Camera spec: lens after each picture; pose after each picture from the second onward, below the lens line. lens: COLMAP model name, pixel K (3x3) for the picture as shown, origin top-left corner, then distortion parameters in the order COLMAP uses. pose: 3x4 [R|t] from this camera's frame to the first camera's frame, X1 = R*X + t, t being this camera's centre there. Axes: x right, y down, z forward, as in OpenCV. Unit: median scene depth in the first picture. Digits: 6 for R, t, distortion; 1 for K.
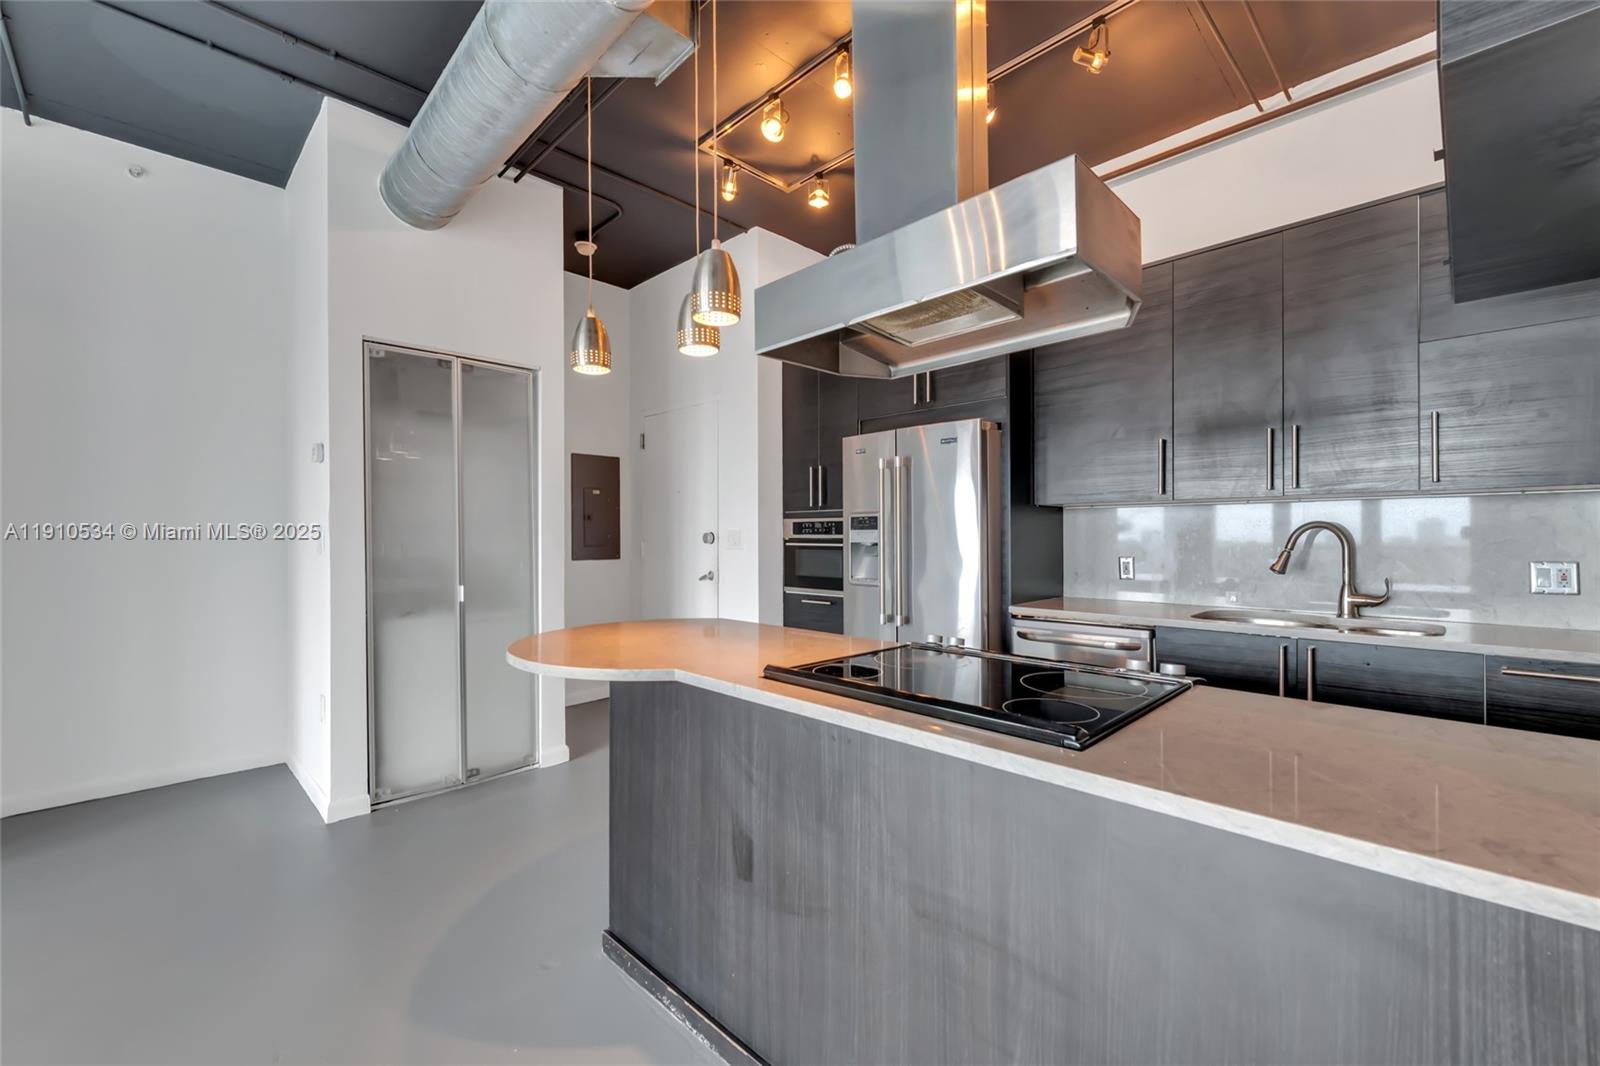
lens RADIAL K [[668.1, 0, 828.4], [0, 668.1, 527.5], [0, 0, 1]] dist [0.011151, -0.003197]
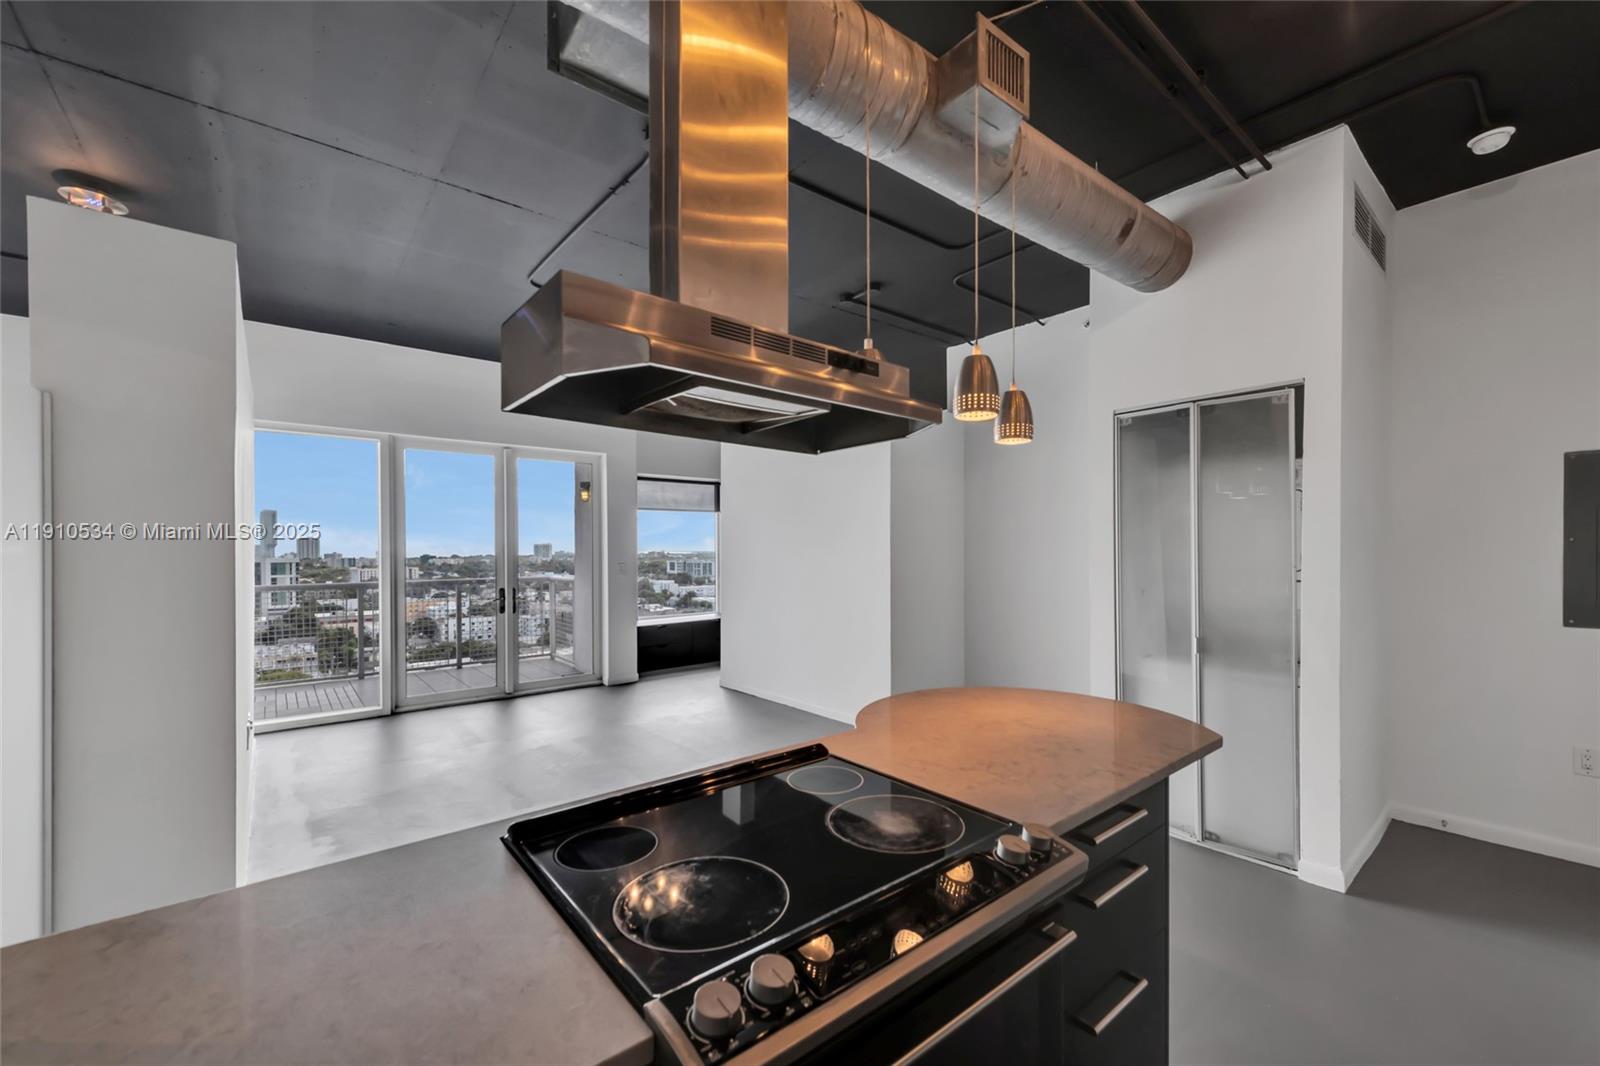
lens RADIAL K [[642.9, 0, 799.2], [0, 642.9, 554.7], [0, 0, 1]] dist [0.027376, -0.000131]
pose [[-0.117041, 0.014232, -0.993025, 0.439413], [0.011904, 0.999846, 0.012927, -0.049468], [0.993056, -0.010308, -0.117192, 0.519153]]
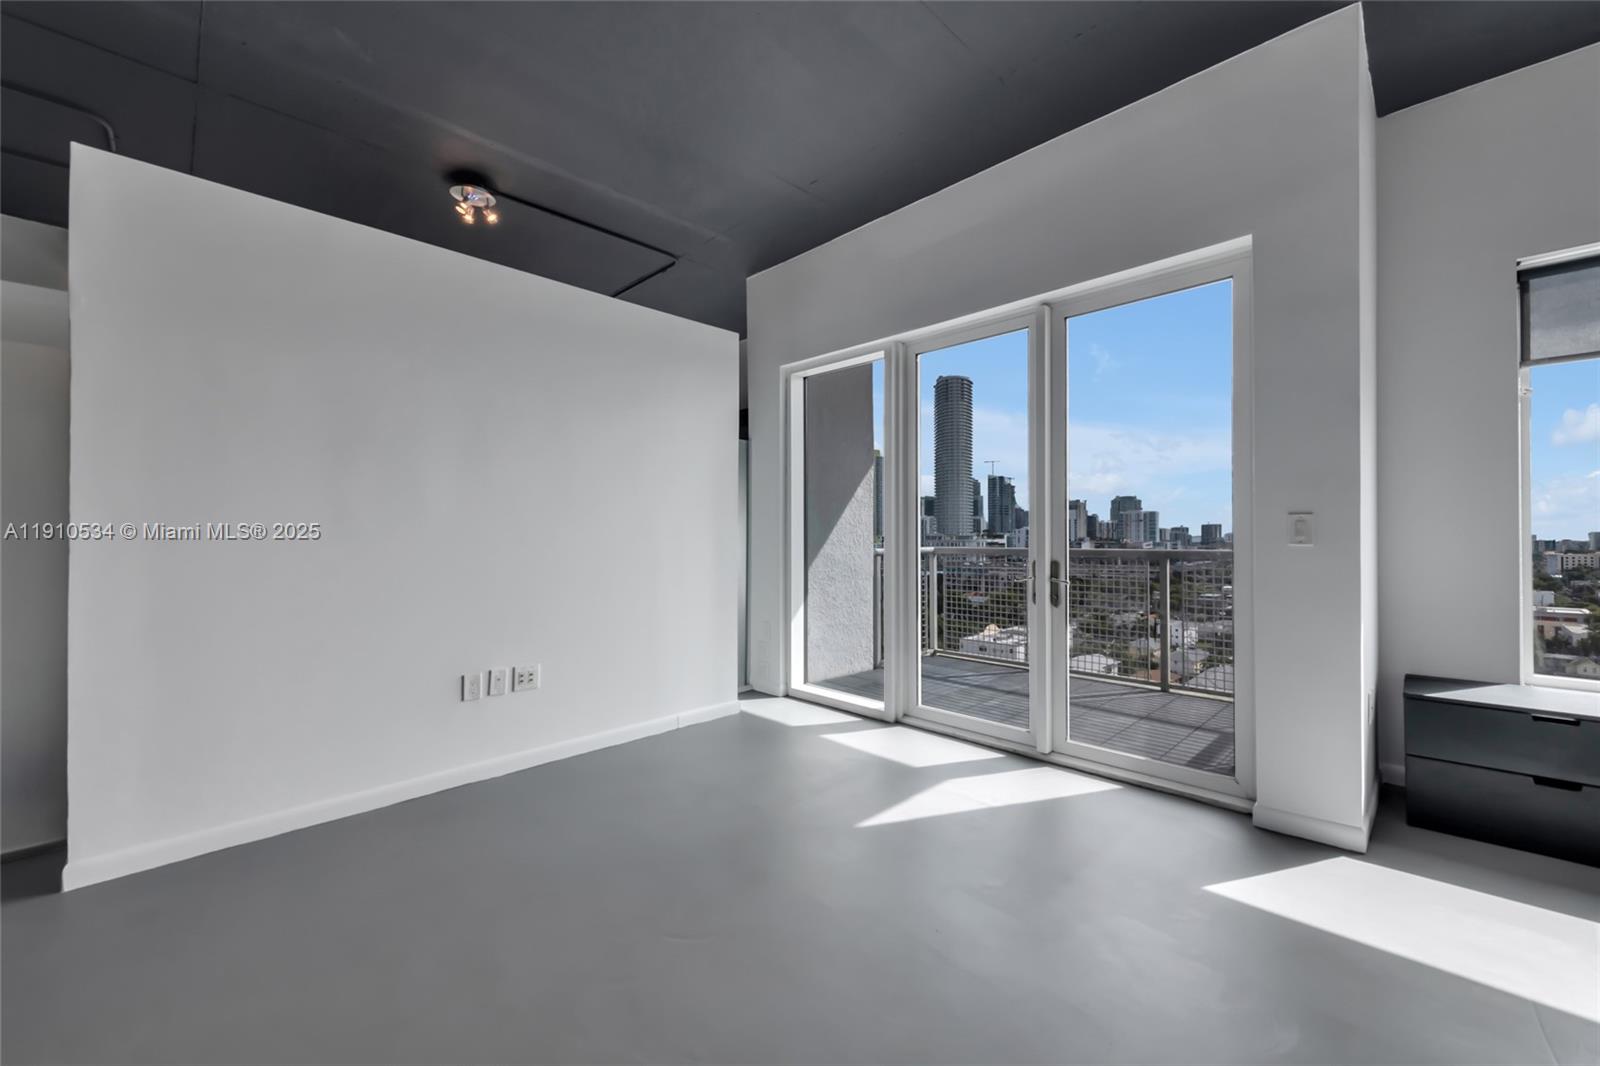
lens RADIAL K [[636.5, 0, 804.0], [0, 636.5, 531.7], [0, 0, 1]] dist [0.007158, -0.002005]
pose [[-0.999870, 0.009506, 0.013045, -0.957417], [0.009351, 0.999885, -0.011915, 0.024669], [-0.013157, -0.011792, -0.999844, 0.478595]]
